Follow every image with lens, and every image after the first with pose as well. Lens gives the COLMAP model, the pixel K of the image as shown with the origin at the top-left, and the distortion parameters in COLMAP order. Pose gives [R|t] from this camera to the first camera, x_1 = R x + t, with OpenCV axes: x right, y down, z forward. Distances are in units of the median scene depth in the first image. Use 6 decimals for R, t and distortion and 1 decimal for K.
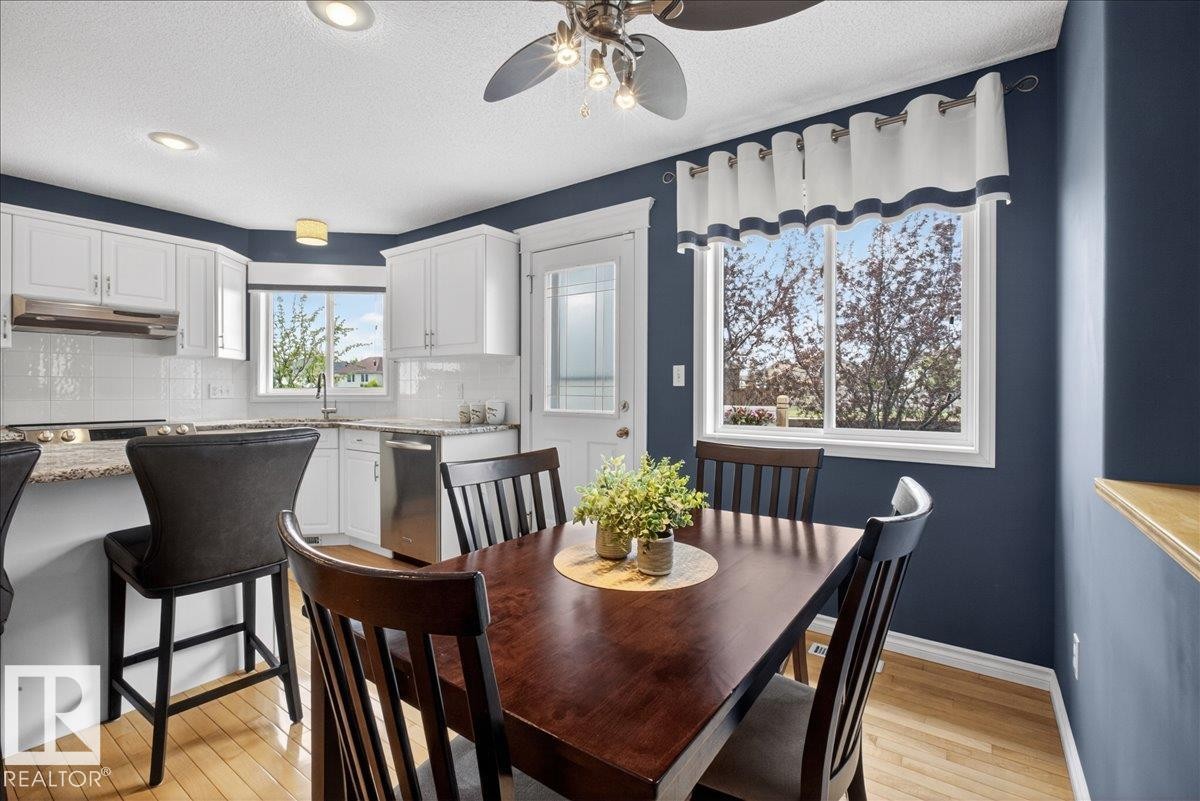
lens RADIAL K [[526.9, 0, 592.9], [0, 526.9, 393.8], [0, 0, 1]] dist [-0.008001, 0.000333]
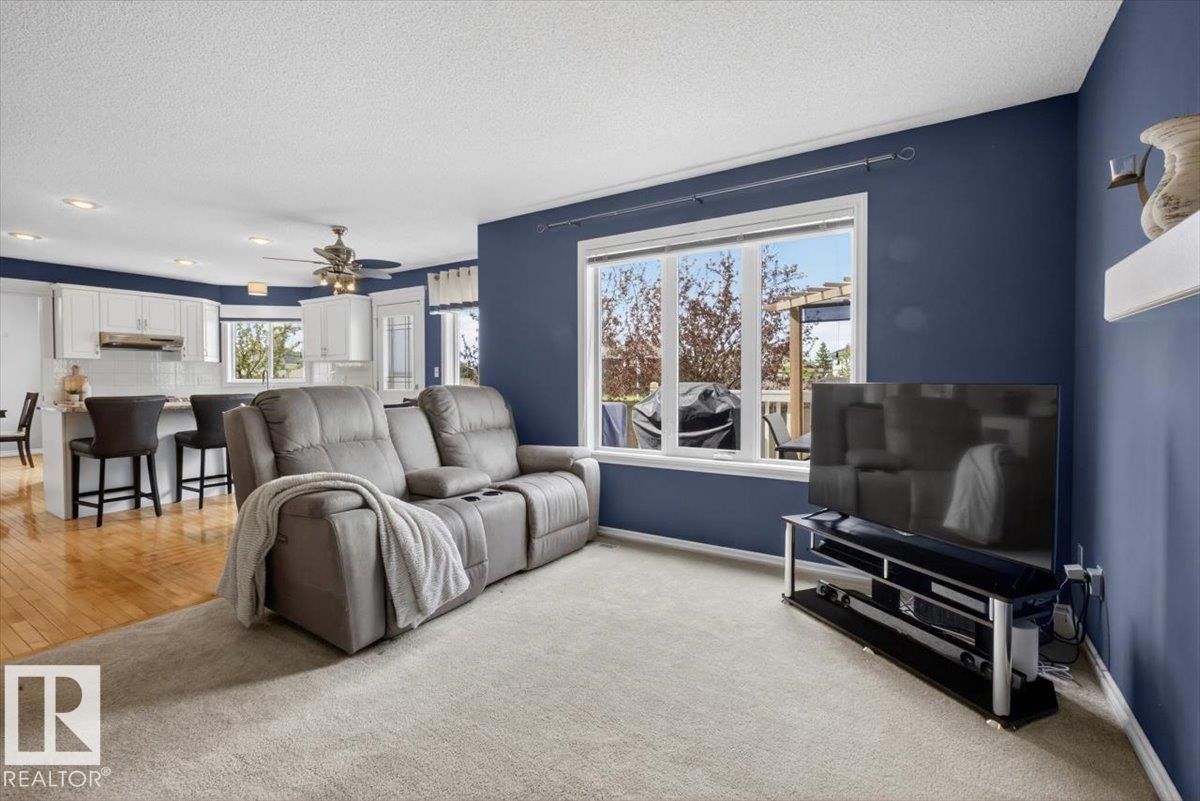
lens RADIAL K [[526.9, 0, 592.9], [0, 526.9, 393.8], [0, 0, 1]] dist [-0.008001, 0.000333]
pose [[0.998431, -0.005371, 0.055742, 0.538935], [0.004142, 0.999746, 0.022139, 0.006399], [-0.055847, -0.021873, 0.998200, -0.913990]]
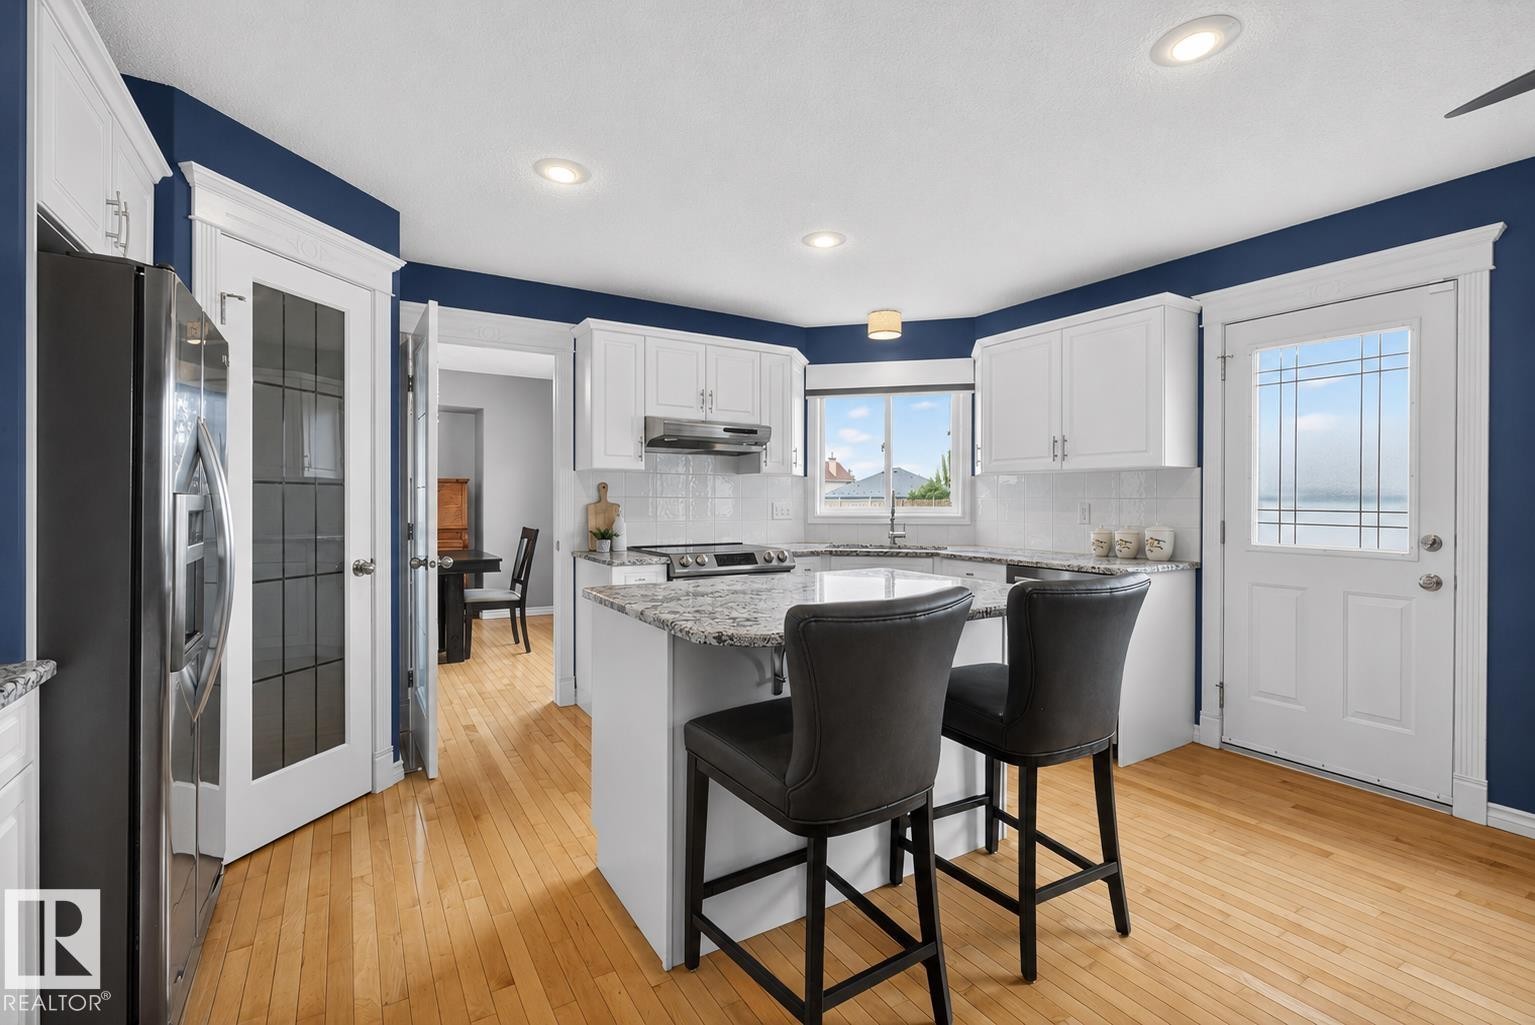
lens RADIAL K [[666.6, 0, 767.5], [0, 666.6, 512.5], [0, 0, 1]] dist [-0.002098, 0.000321]
pose [[0.928768, 0.007780, -0.370579, -0.354468], [-0.002575, 0.999891, 0.014539, -0.022078], [0.370652, -0.012549, 0.928687, -0.080024]]
